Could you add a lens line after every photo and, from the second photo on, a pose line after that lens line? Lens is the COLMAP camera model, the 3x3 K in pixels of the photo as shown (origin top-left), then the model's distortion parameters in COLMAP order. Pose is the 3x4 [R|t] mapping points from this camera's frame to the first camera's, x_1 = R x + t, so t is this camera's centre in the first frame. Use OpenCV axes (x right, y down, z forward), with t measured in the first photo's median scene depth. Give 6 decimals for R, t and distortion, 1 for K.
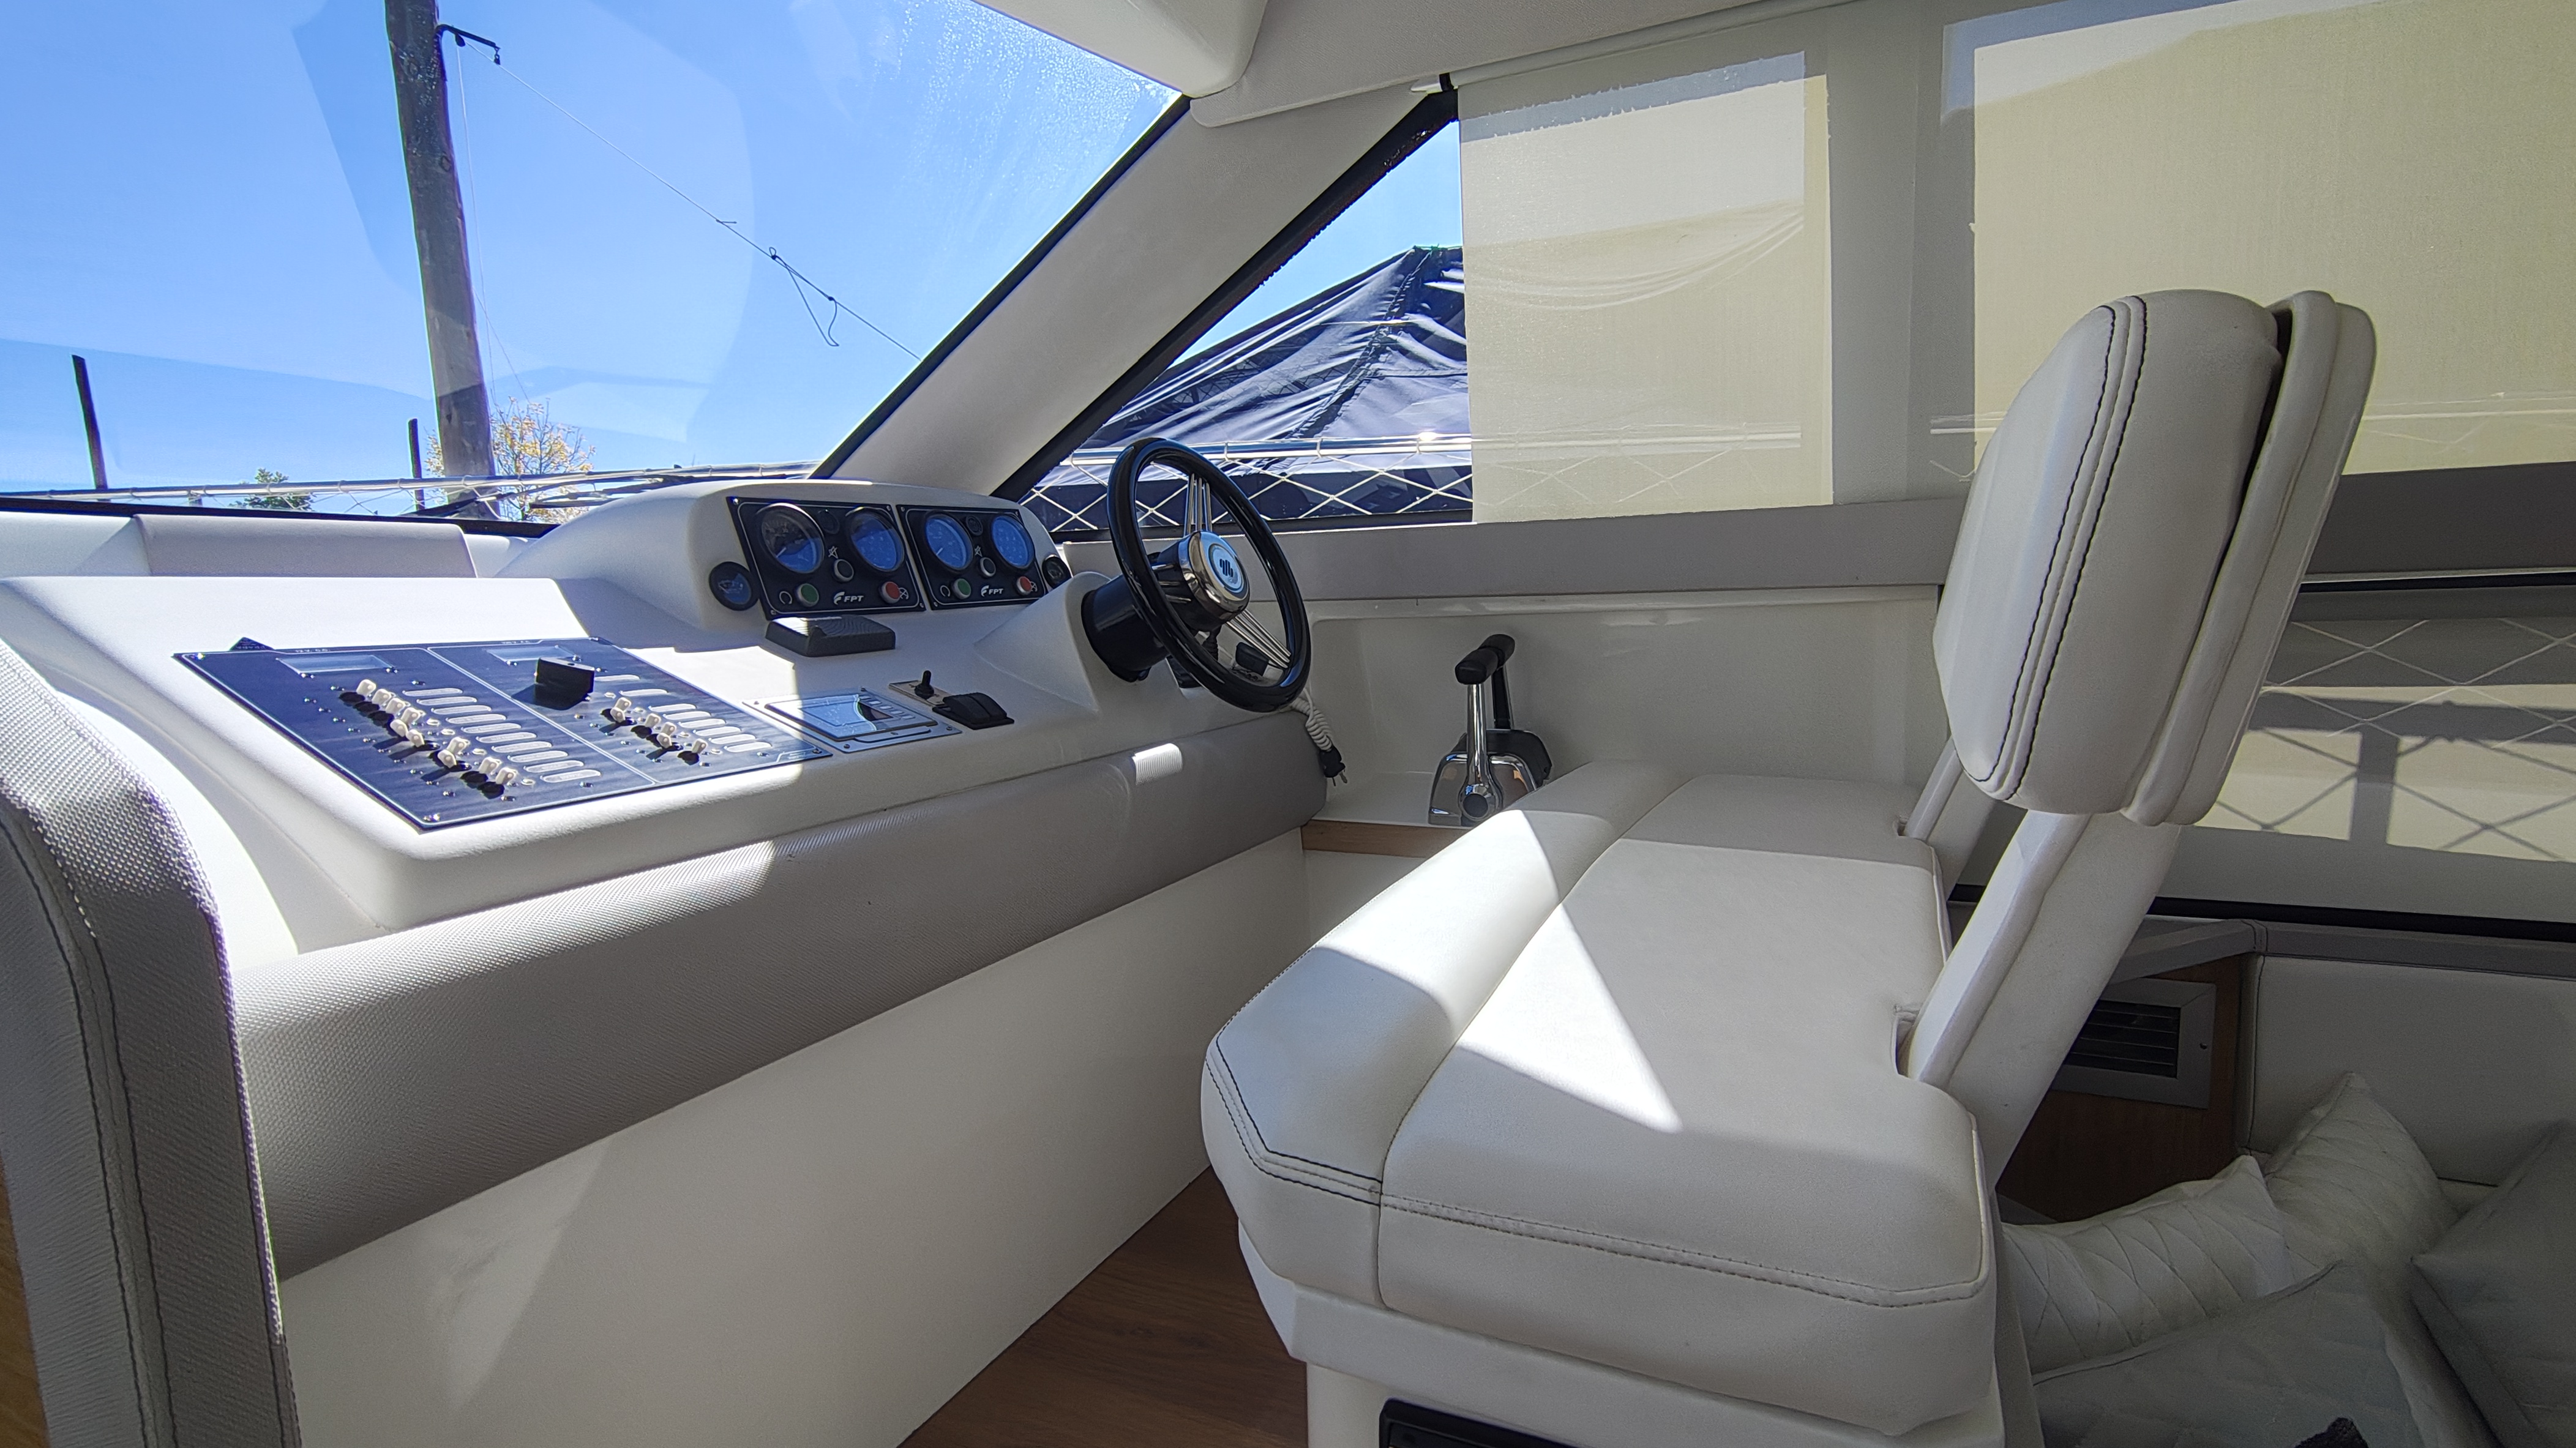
lens RADIAL K [[1143.0, 0, 1288.0], [0, 1143.0, 724.0], [0, 0, 1]] dist [-0.010945, -0.000271]
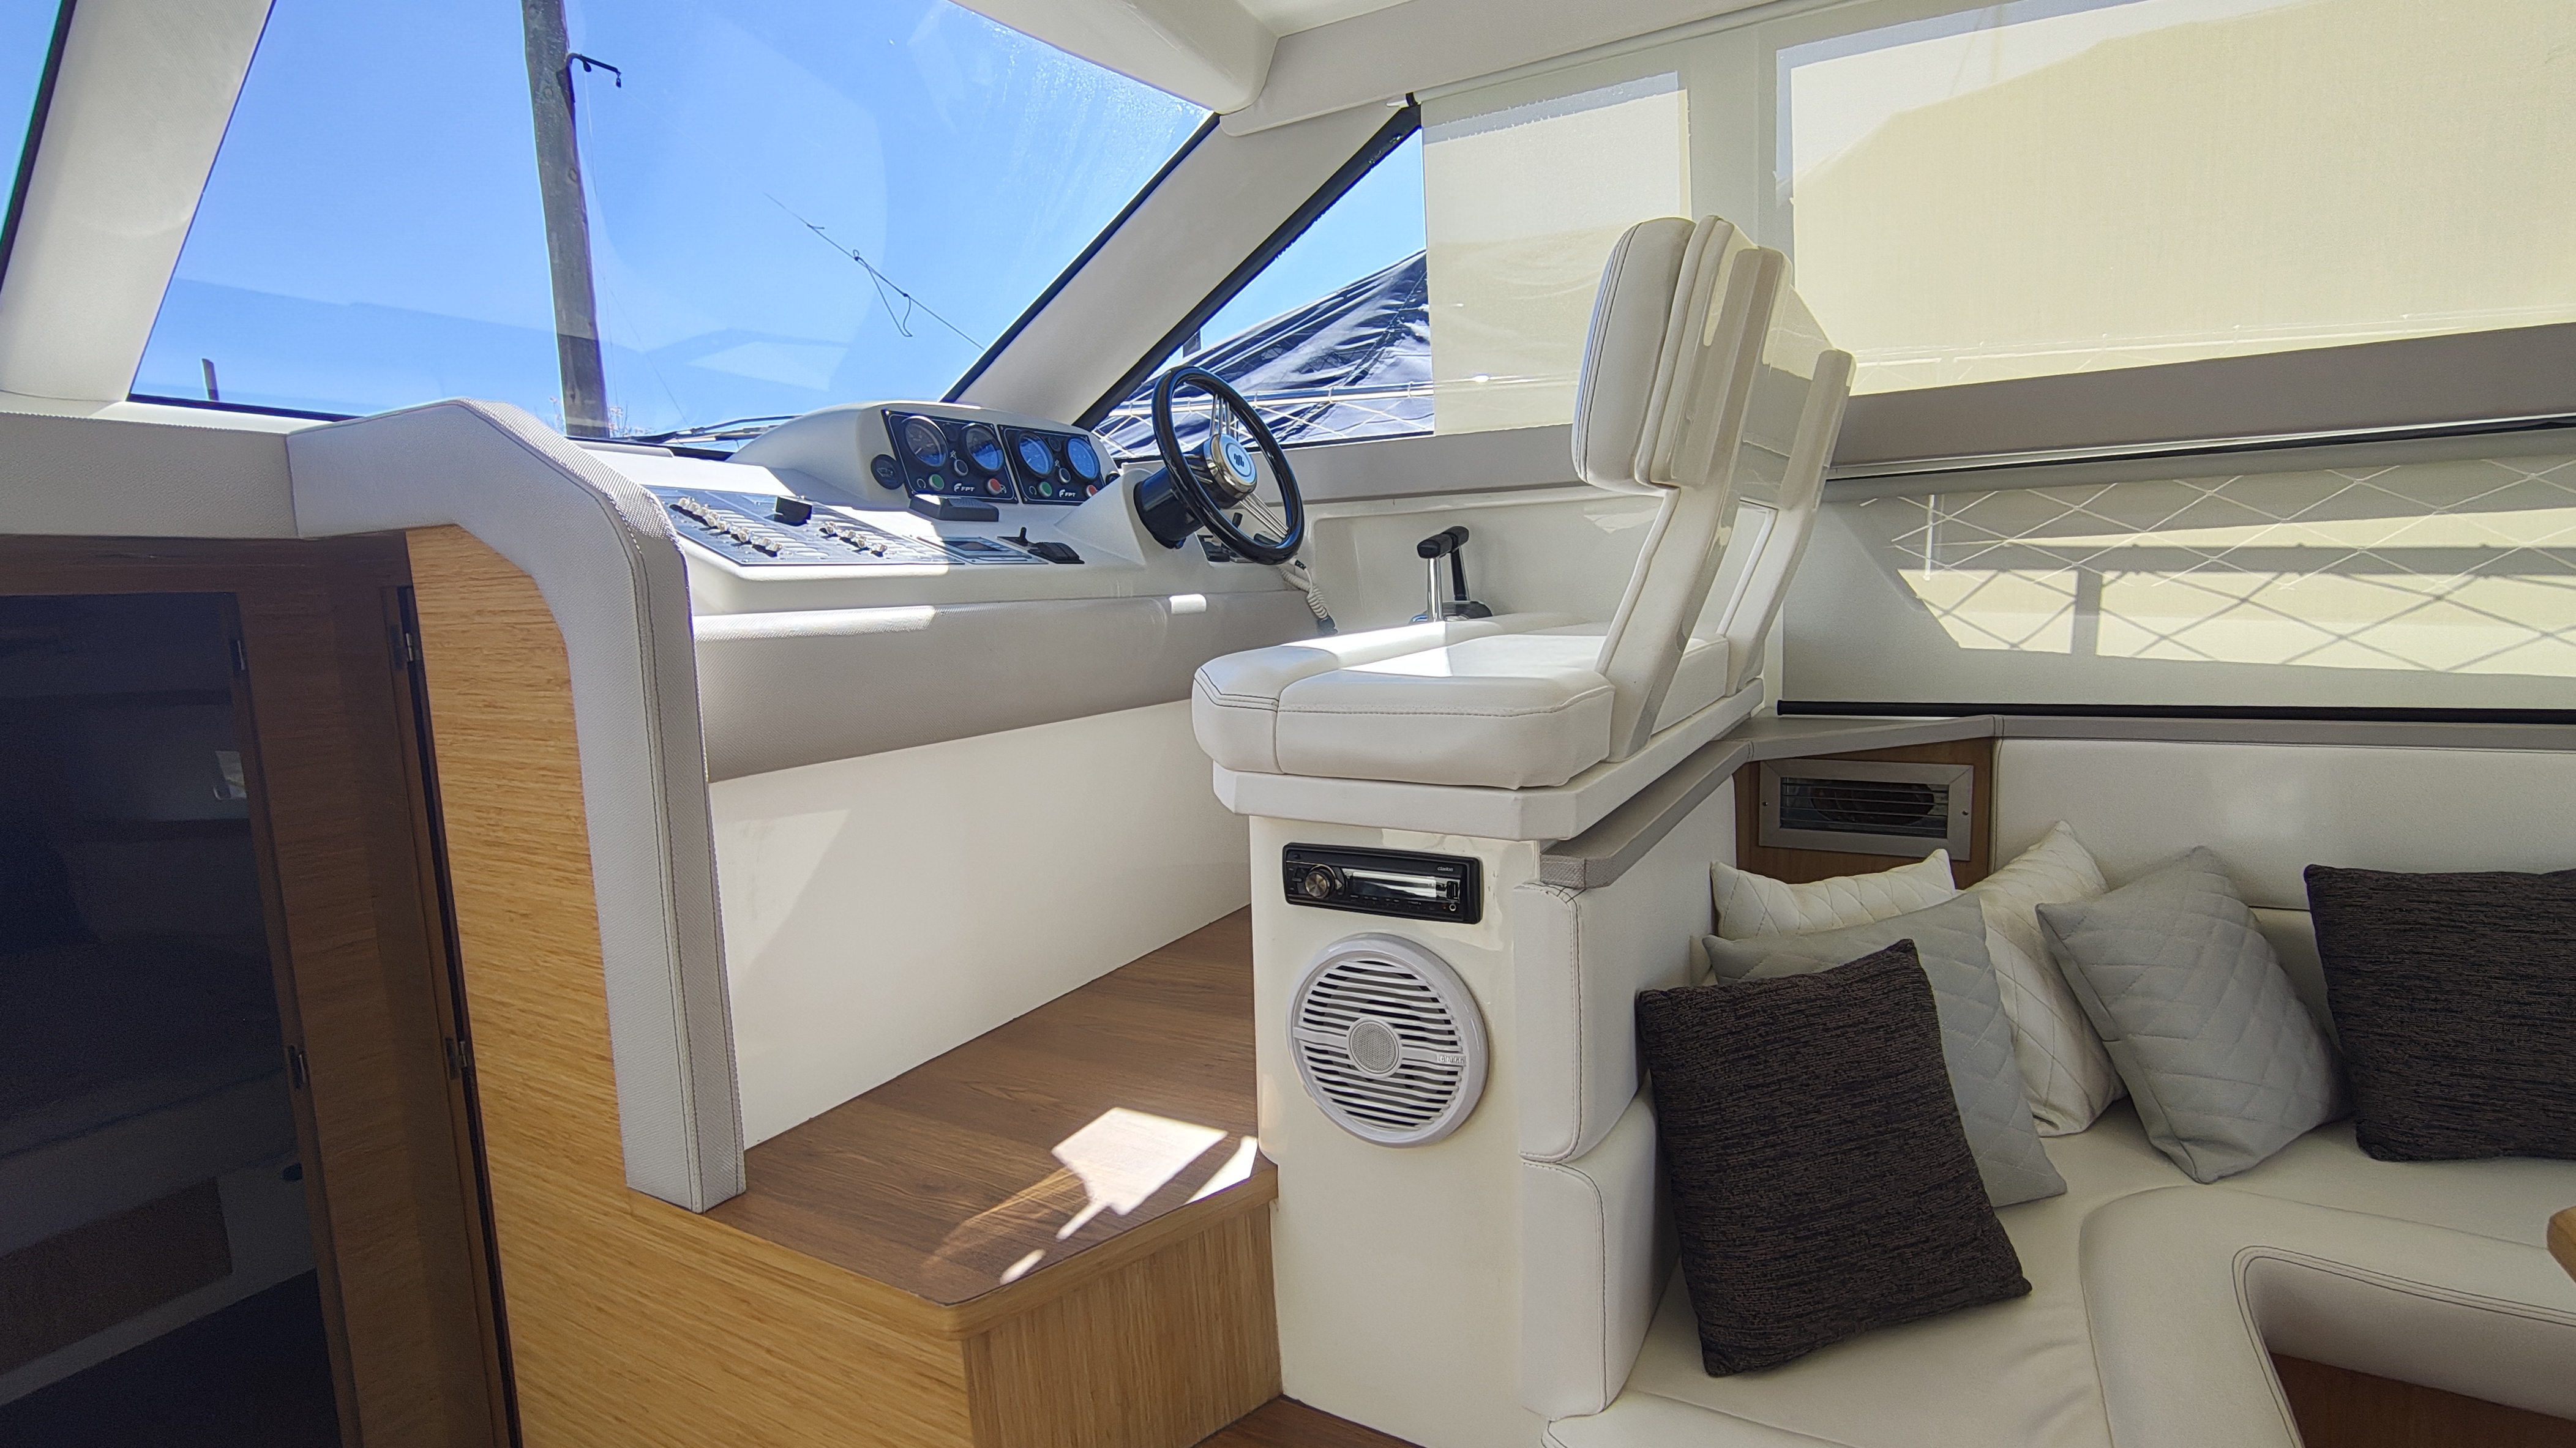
lens RADIAL K [[1158.7, 0, 1288.0], [0, 1158.7, 724.0], [0, 0, 1]] dist [-0.000762, -0.024629]
pose [[0.998368, 0.007839, -0.056568, 0.082621], [-0.008082, 0.999959, -0.004070, 0.178224], [0.056534, 0.004520, 0.998390, -0.365356]]
